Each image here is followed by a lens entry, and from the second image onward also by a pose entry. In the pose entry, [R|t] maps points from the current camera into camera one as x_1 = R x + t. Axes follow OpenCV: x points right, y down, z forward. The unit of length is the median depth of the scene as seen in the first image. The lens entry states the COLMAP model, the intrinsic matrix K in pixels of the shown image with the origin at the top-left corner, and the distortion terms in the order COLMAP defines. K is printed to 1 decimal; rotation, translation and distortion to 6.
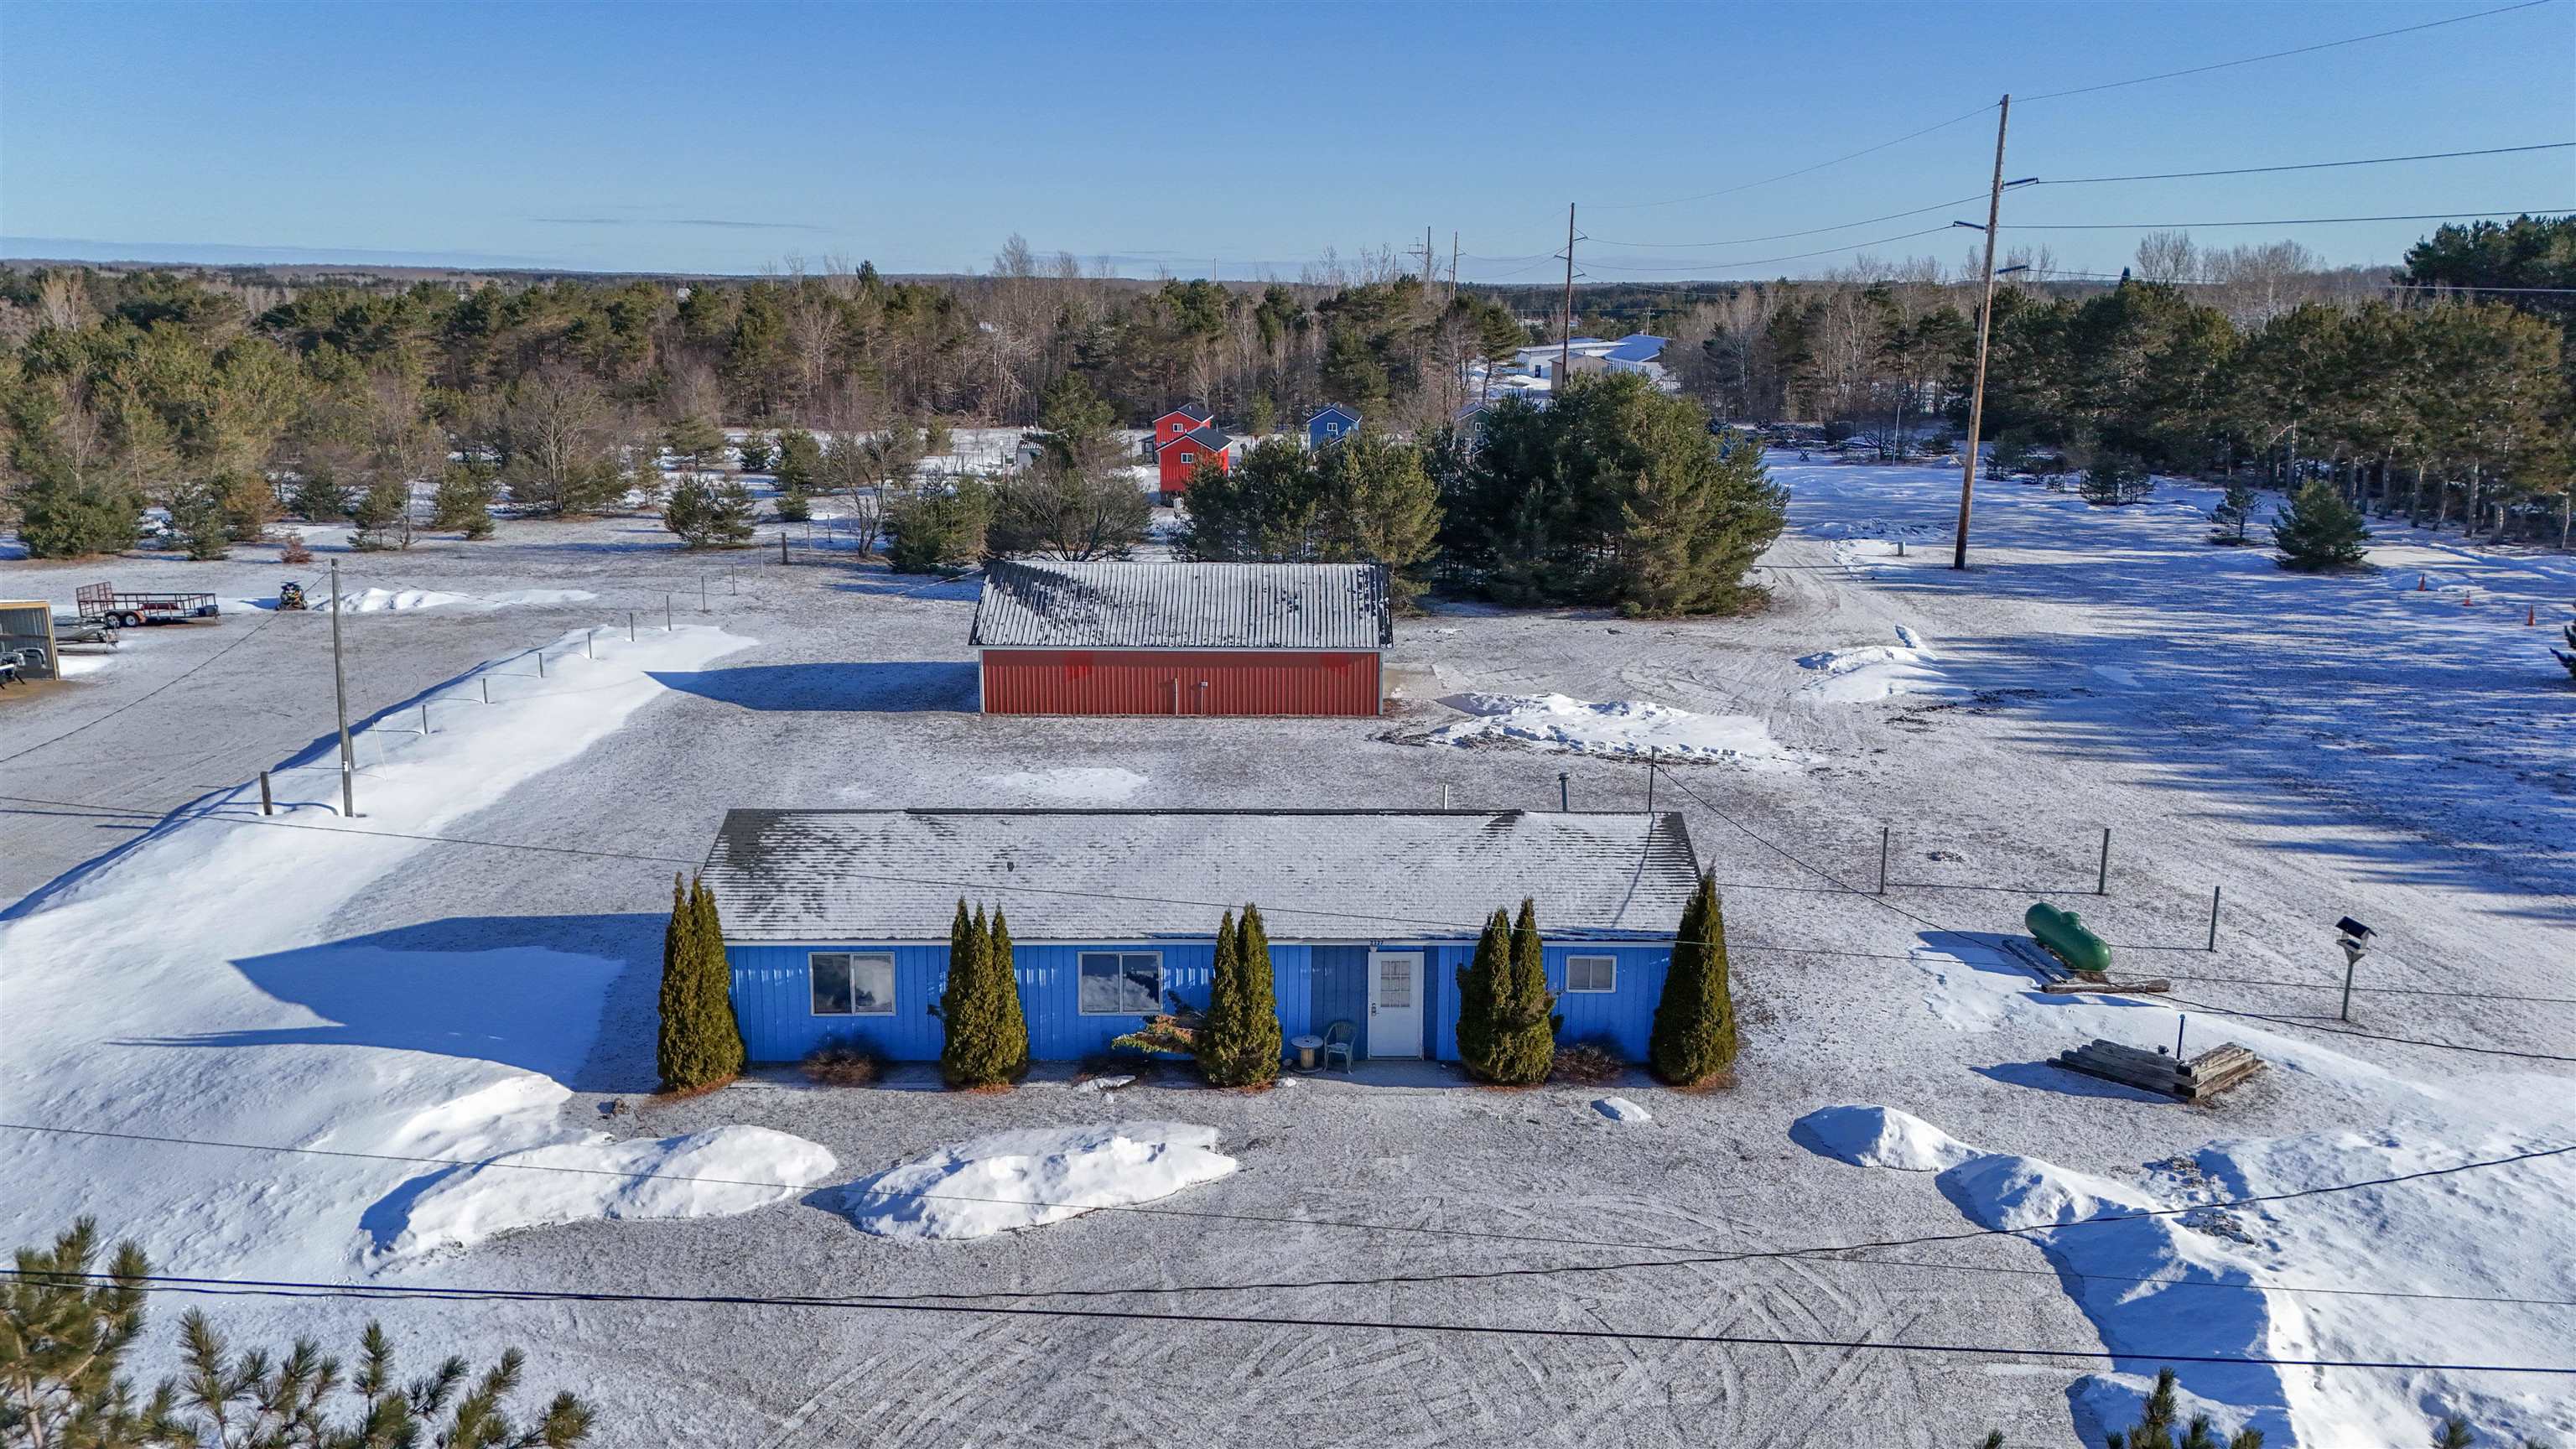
lens RADIAL K [[1887.4, 0, 1288.0], [0, 1887.4, 724.5], [0, 0, 1]] dist [0.096473, -0.118714]
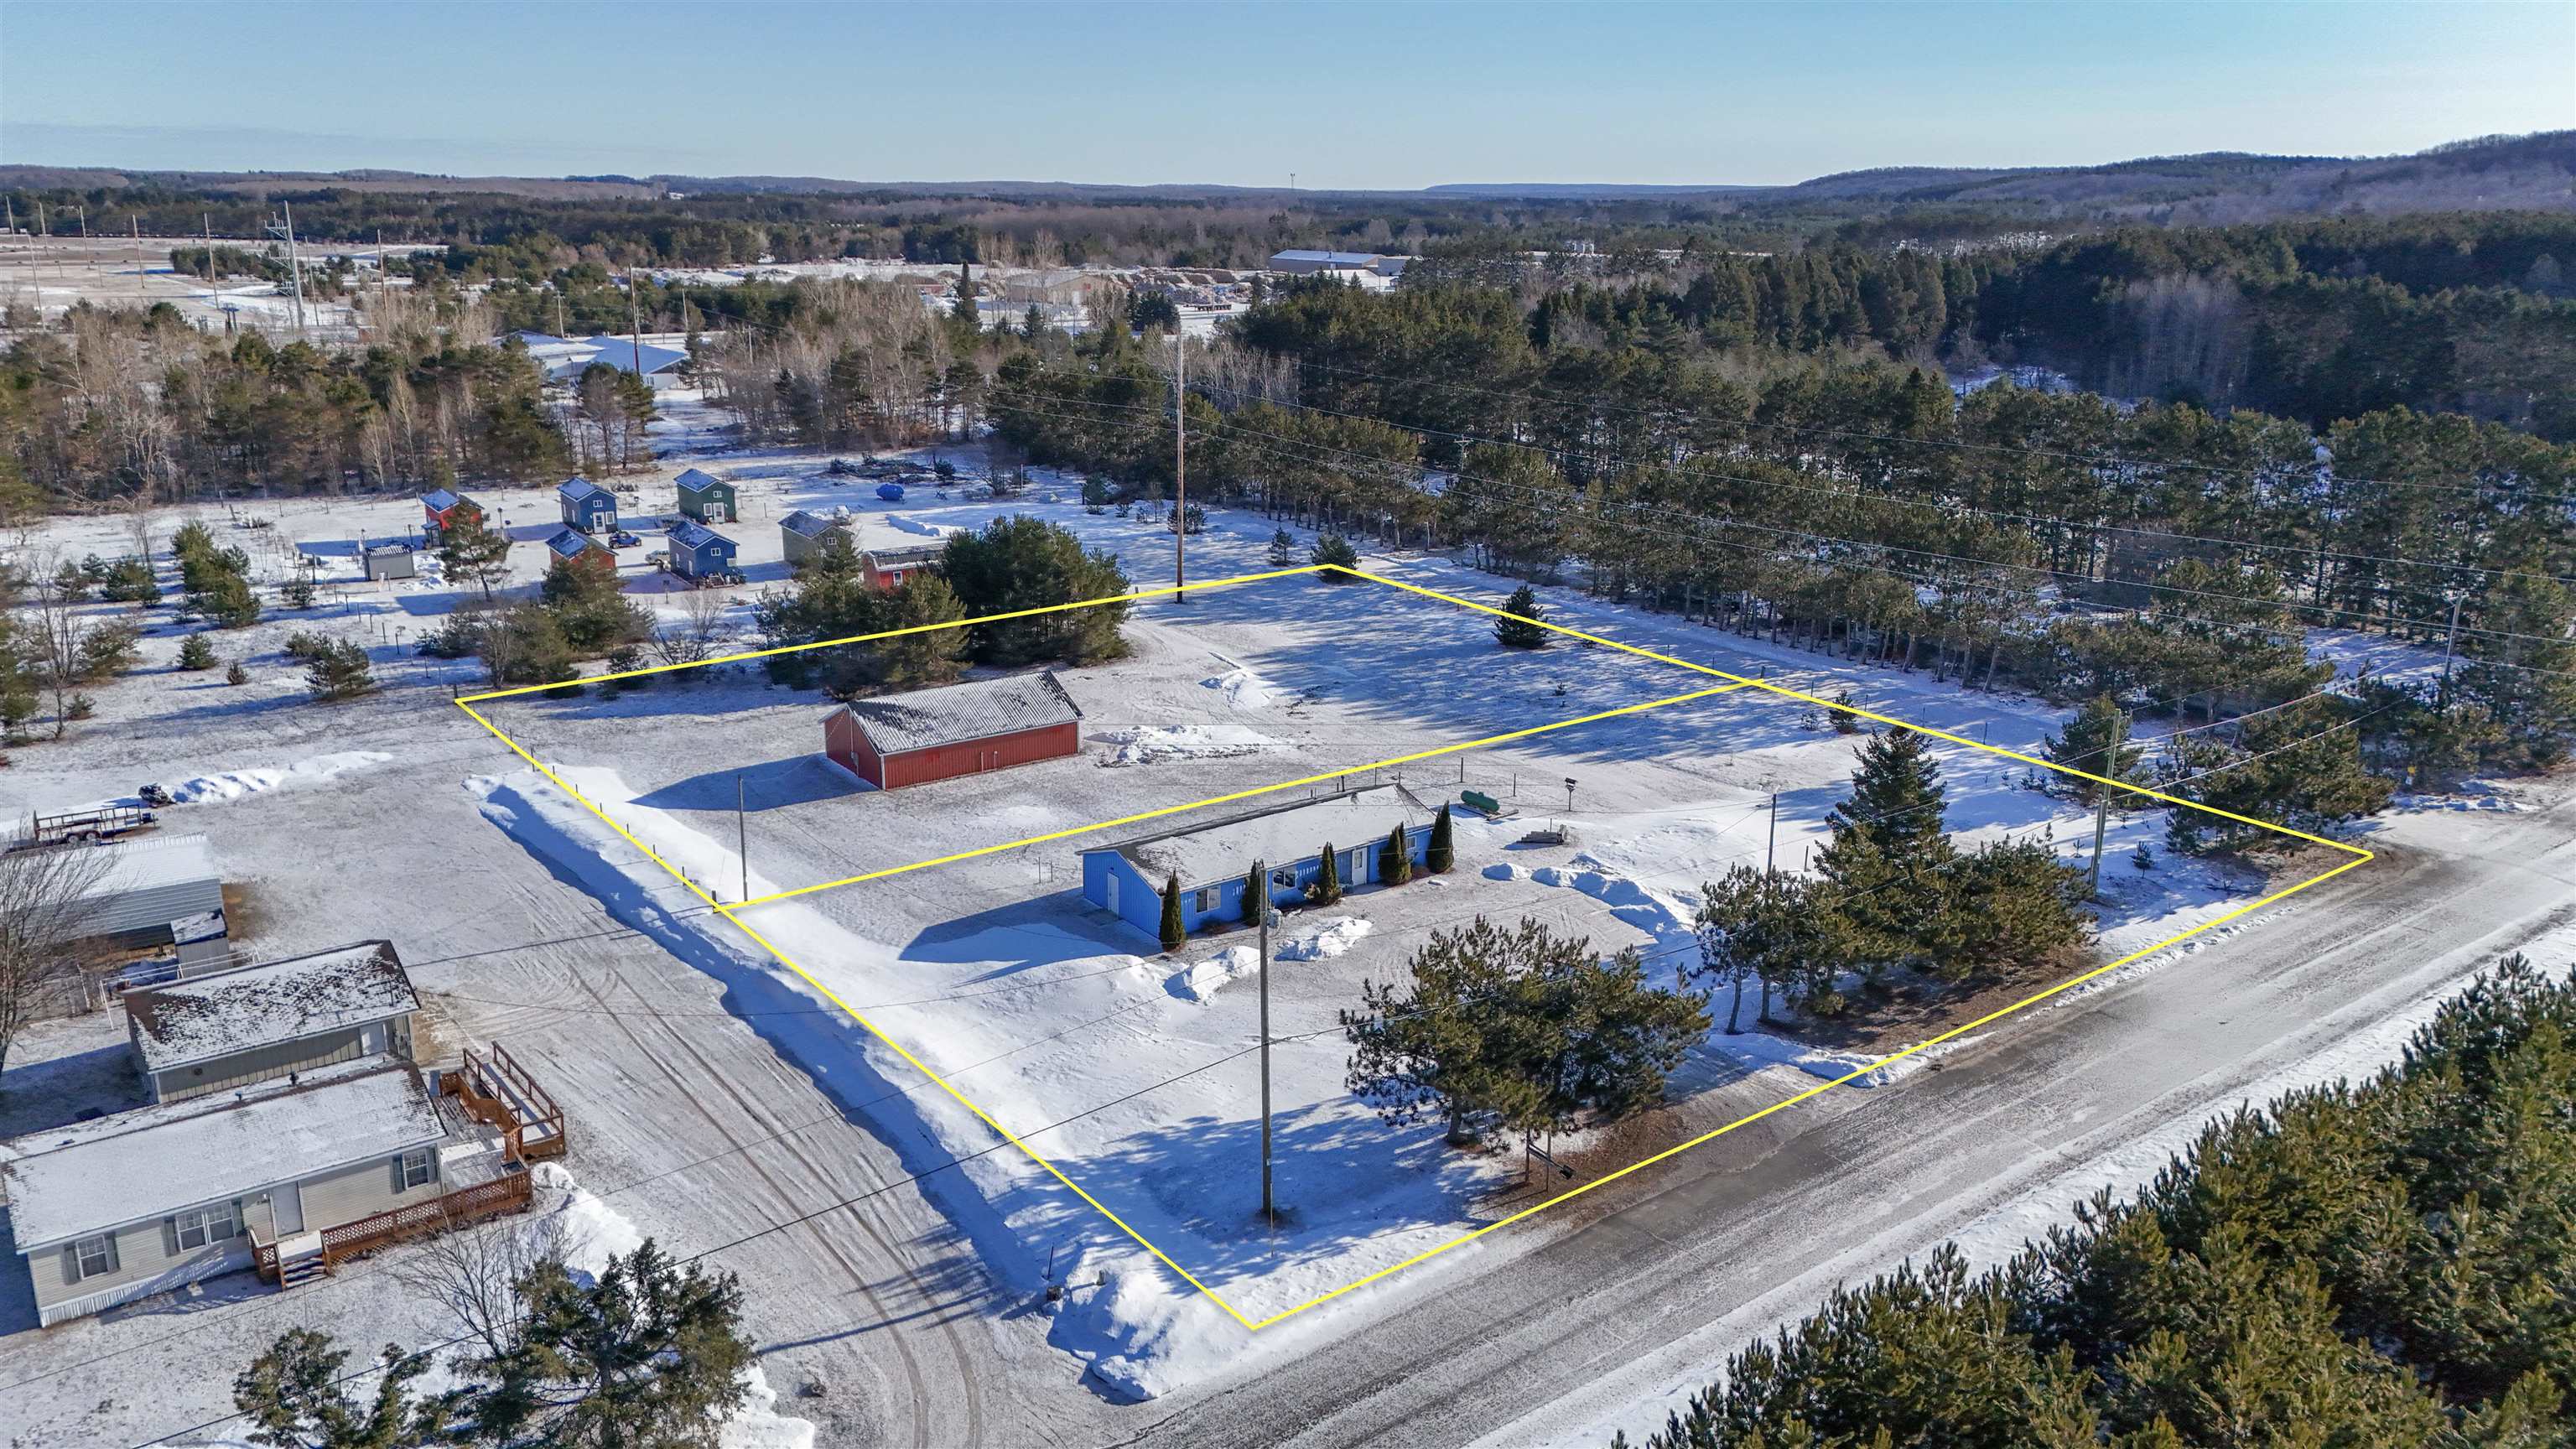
lens RADIAL K [[1887.4, 0, 1288.0], [0, 1887.4, 724.5], [0, 0, 1]] dist [0.096473, -0.118714]
pose [[0.795539, -0.161805, 0.583899, -1.697061], [0.128303, 0.986816, 0.098652, -0.369231], [-0.592163, -0.003566, 0.805810, -1.271873]]
